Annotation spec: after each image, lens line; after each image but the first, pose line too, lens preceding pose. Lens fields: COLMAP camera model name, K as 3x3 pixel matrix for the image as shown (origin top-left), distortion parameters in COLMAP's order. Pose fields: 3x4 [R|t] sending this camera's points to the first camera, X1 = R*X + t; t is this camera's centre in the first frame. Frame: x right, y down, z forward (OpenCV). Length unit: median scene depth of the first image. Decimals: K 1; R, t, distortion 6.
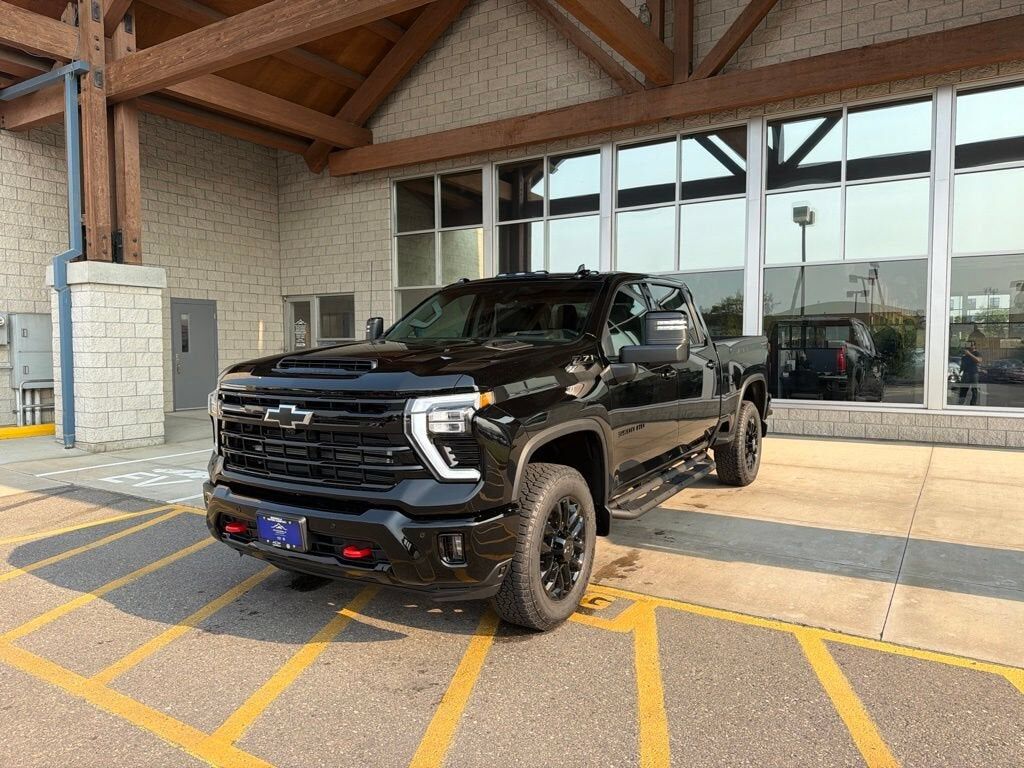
lens RADIAL K [[719.2, 0, 512.6], [0, 719.2, 387.0], [0, 0, 1]] dist [0.019675, -0.028334]
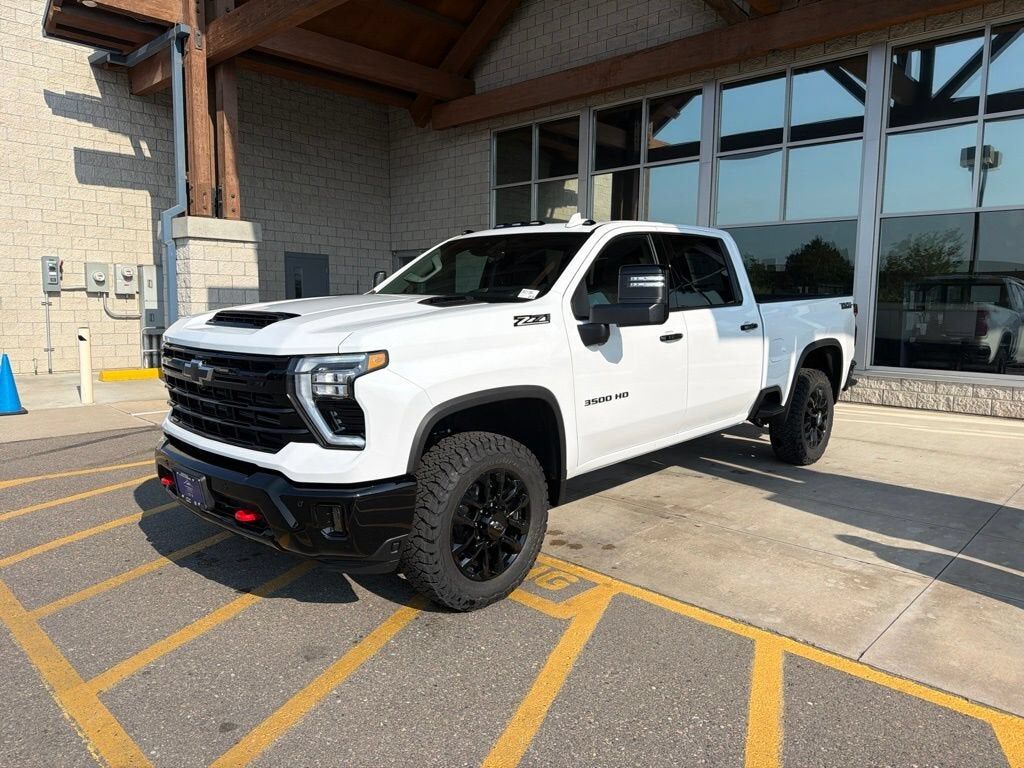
lens RADIAL K [[719.2, 0, 513.8], [0, 719.2, 378.4], [0, 0, 1]] dist [0.019675, -0.028334]
pose [[0.979119, 0.036206, -0.200038, 0.096901], [-0.026349, 0.998314, 0.051722, -0.003334], [0.201574, -0.045371, 0.978422, 0.040135]]
